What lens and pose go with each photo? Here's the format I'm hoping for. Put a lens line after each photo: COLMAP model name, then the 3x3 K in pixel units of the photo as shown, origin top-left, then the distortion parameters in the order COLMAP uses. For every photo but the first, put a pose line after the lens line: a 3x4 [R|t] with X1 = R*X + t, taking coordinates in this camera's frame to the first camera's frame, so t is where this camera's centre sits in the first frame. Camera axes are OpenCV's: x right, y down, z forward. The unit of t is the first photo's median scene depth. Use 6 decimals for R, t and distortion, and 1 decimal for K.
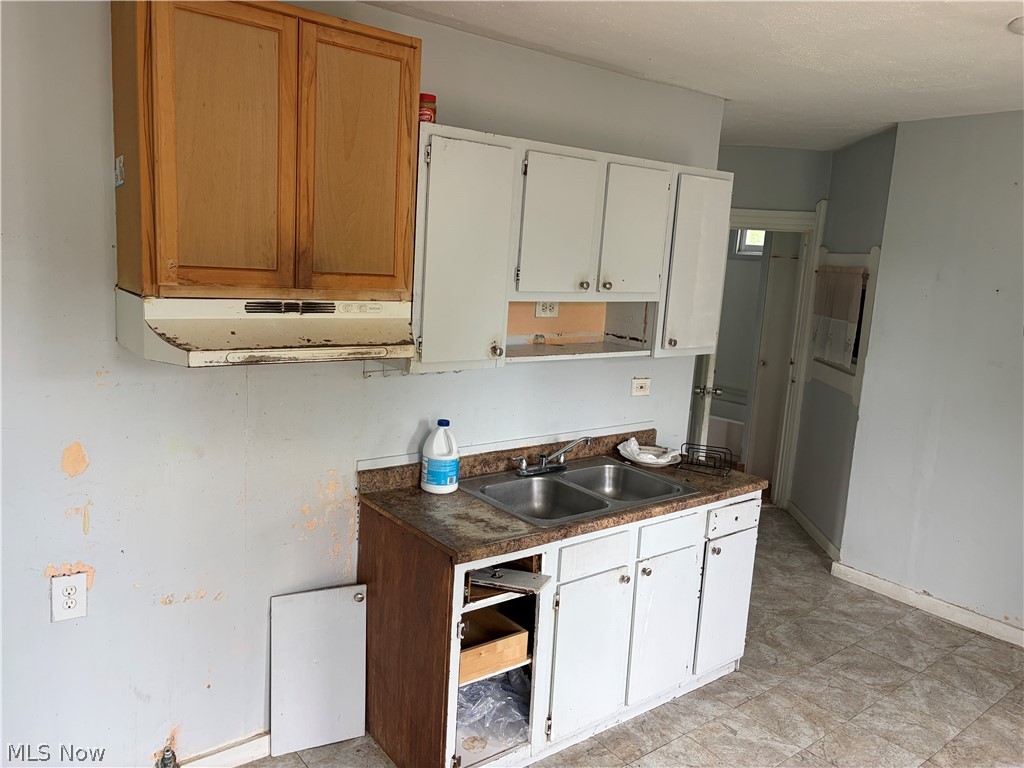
lens RADIAL K [[755.6, 0, 509.4], [0, 755.6, 368.9], [0, 0, 1]] dist [0.010520, -0.005570]
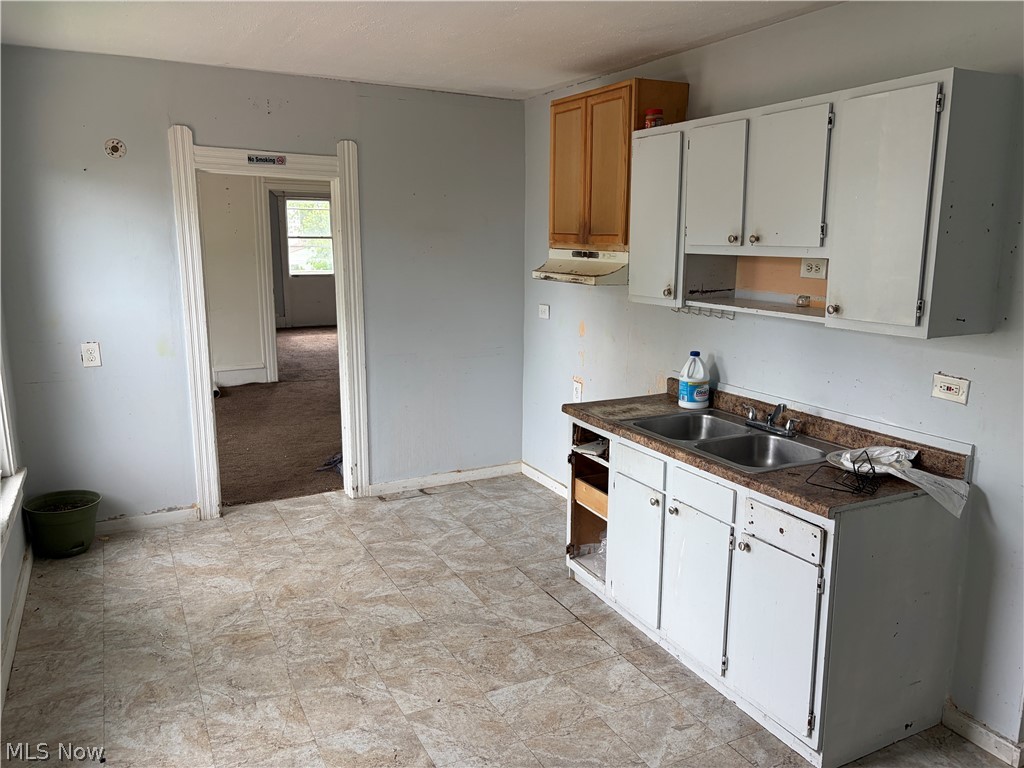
lens RADIAL K [[755.6, 0, 509.4], [0, 755.6, 368.9], [0, 0, 1]] dist [0.010520, -0.005570]
pose [[-0.175872, 0.118174, -0.977294, 1.241487], [-0.163925, 0.975392, 0.147444, -0.040537], [0.970669, 0.186134, -0.152173, 0.920861]]
